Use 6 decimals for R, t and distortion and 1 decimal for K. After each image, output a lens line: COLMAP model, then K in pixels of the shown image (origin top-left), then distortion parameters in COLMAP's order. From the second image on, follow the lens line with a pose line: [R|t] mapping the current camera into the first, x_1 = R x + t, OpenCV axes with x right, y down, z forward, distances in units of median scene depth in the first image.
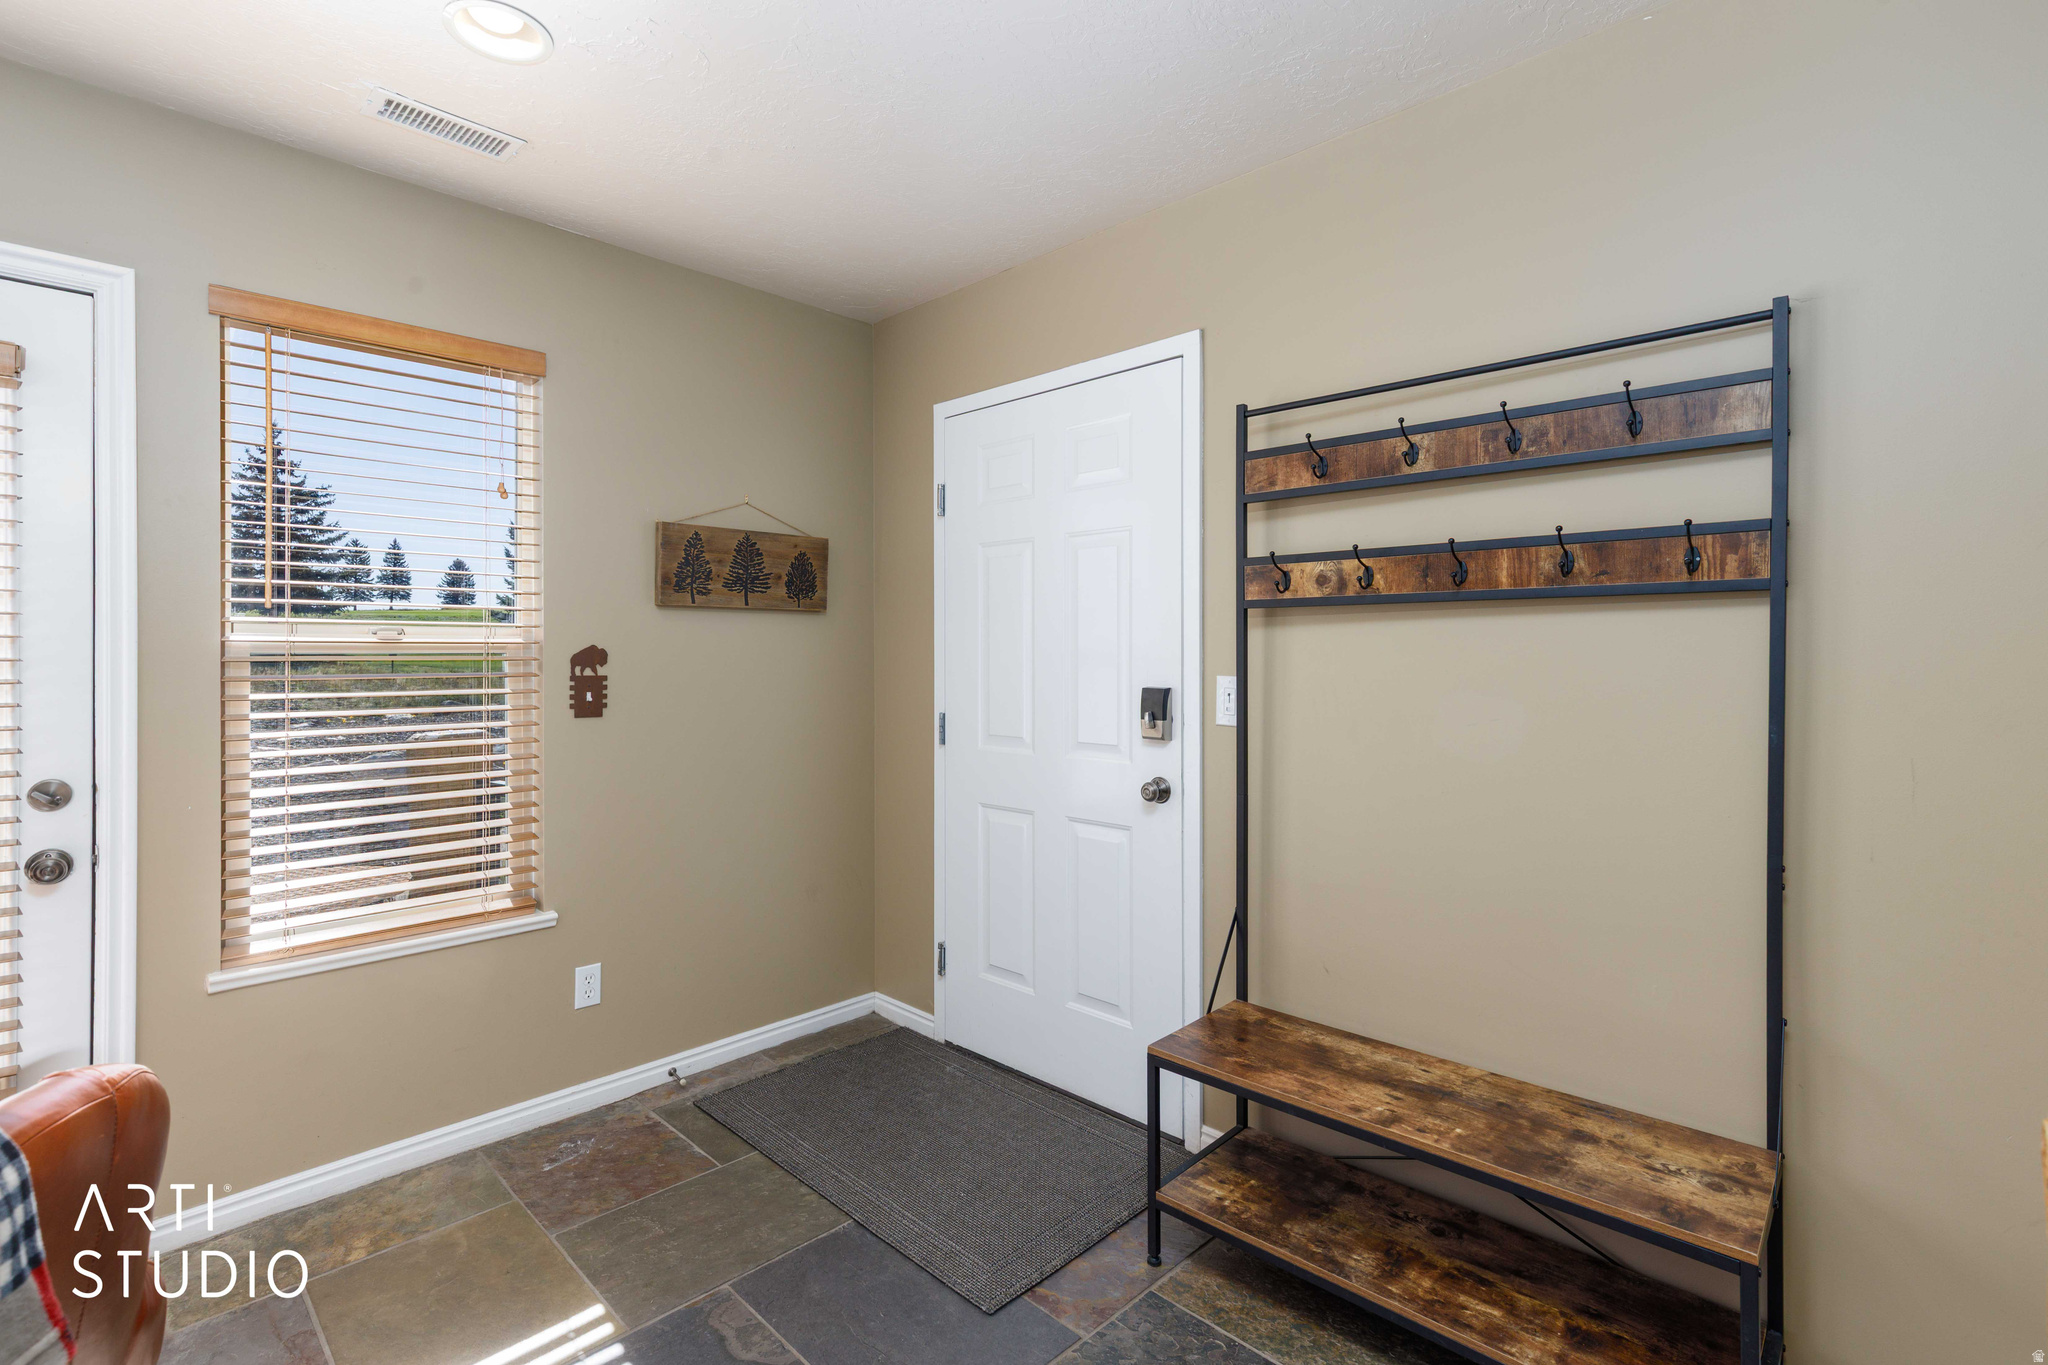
lens RADIAL K [[928.1, 0, 1024.6], [0, 928.1, 663.4], [0, 0, 1]] dist [0.008394, -0.001751]
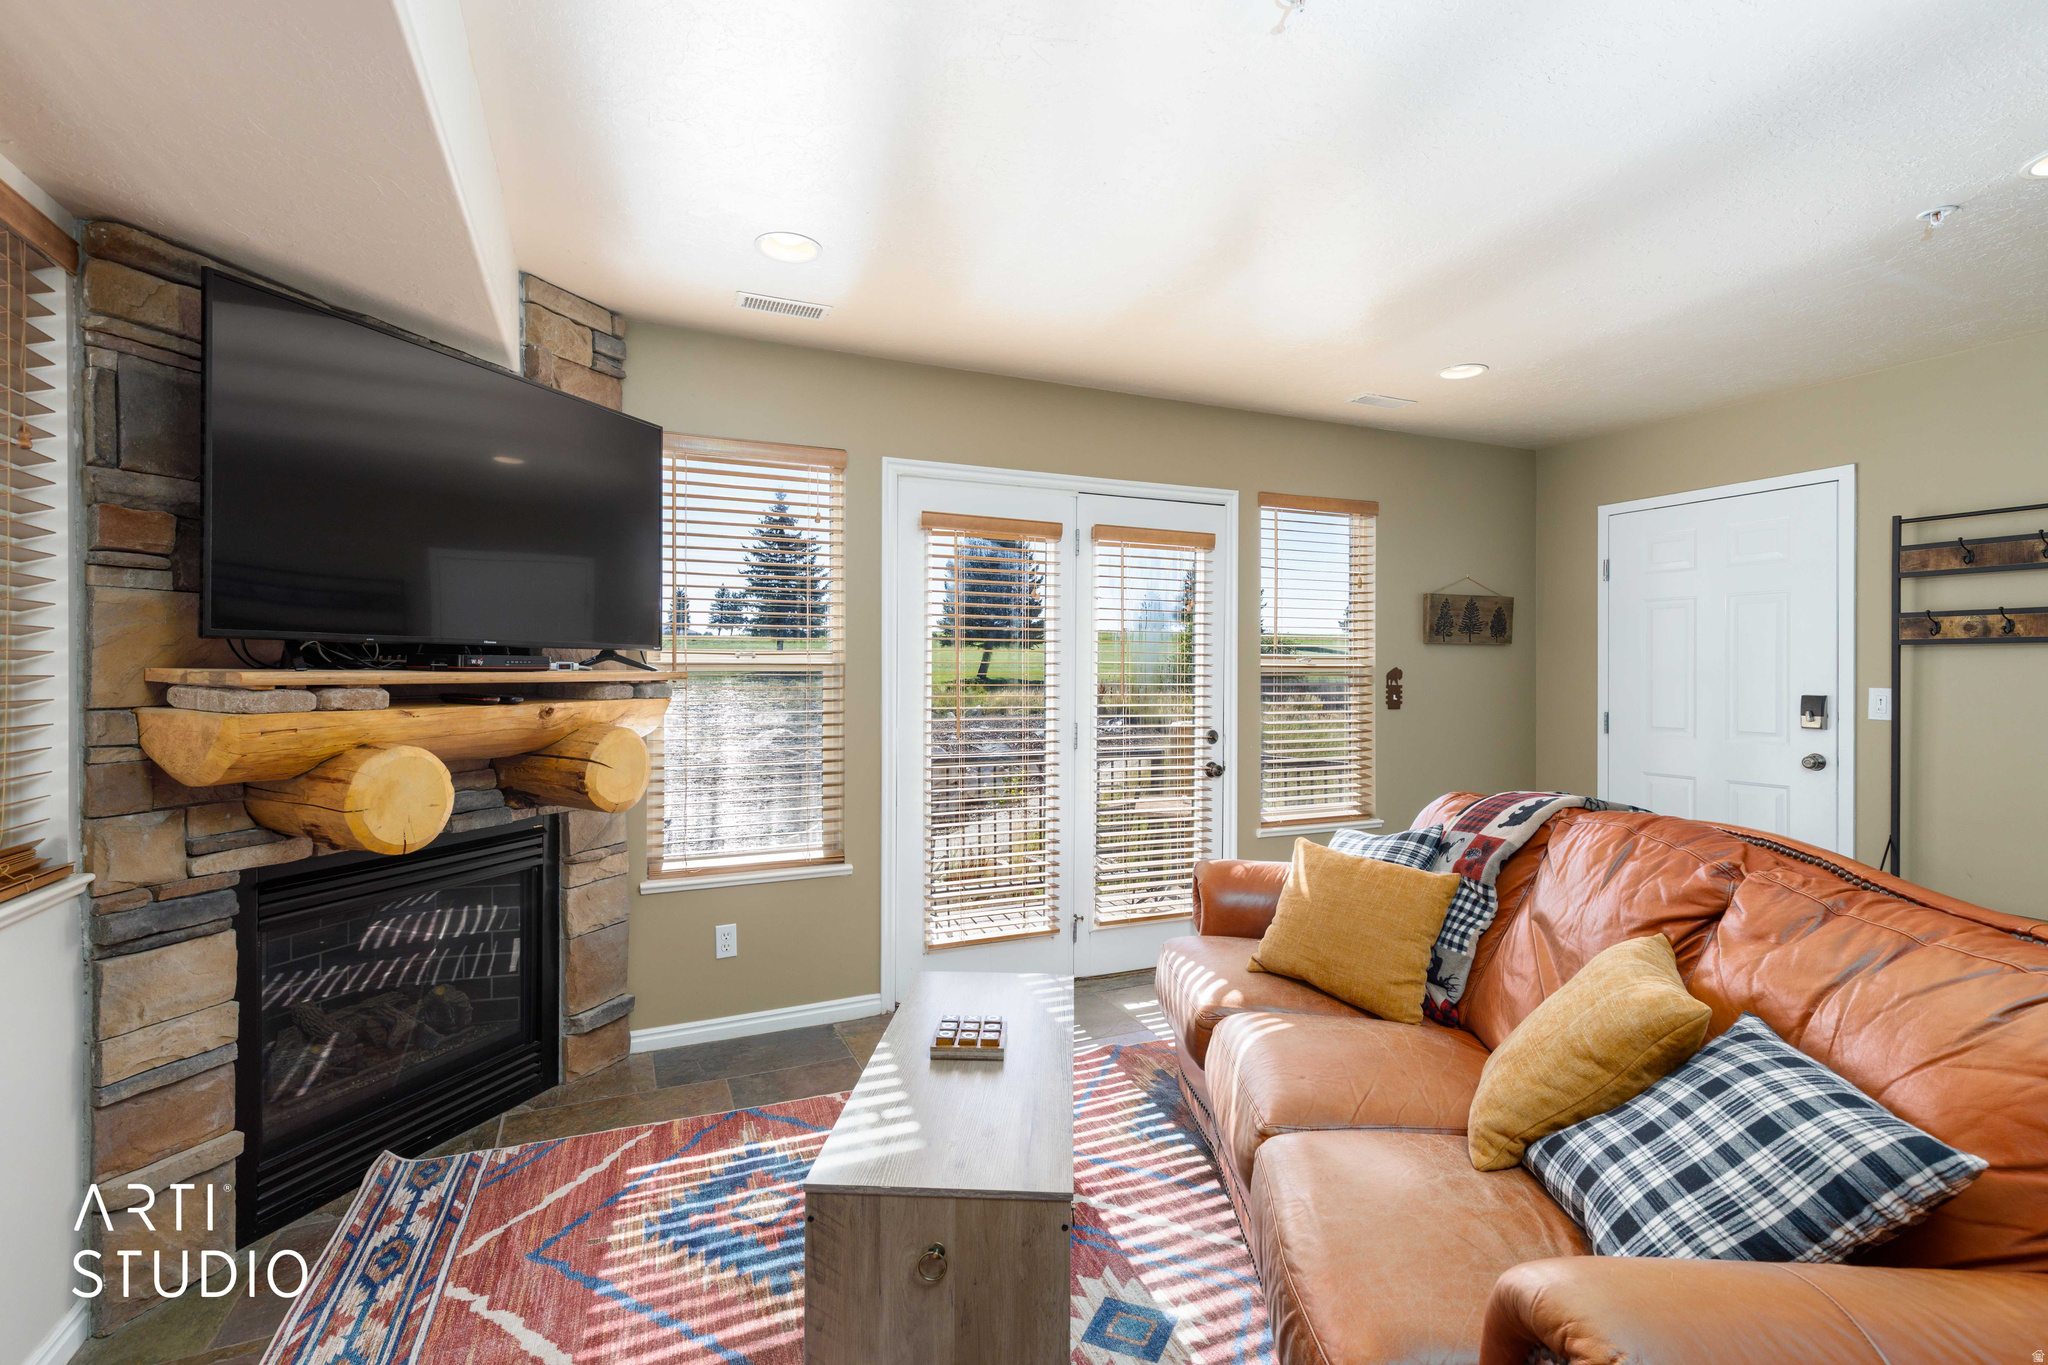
lens RADIAL K [[928.1, 0, 1029.9], [0, 928.1, 677.5], [0, 0, 1]] dist [0.008394, -0.001751]
pose [[0.932160, 0.004557, -0.362019, -0.522510], [-0.005667, 0.999982, -0.002004, 0.007284], [0.362003, 0.003919, 0.932169, -0.935356]]
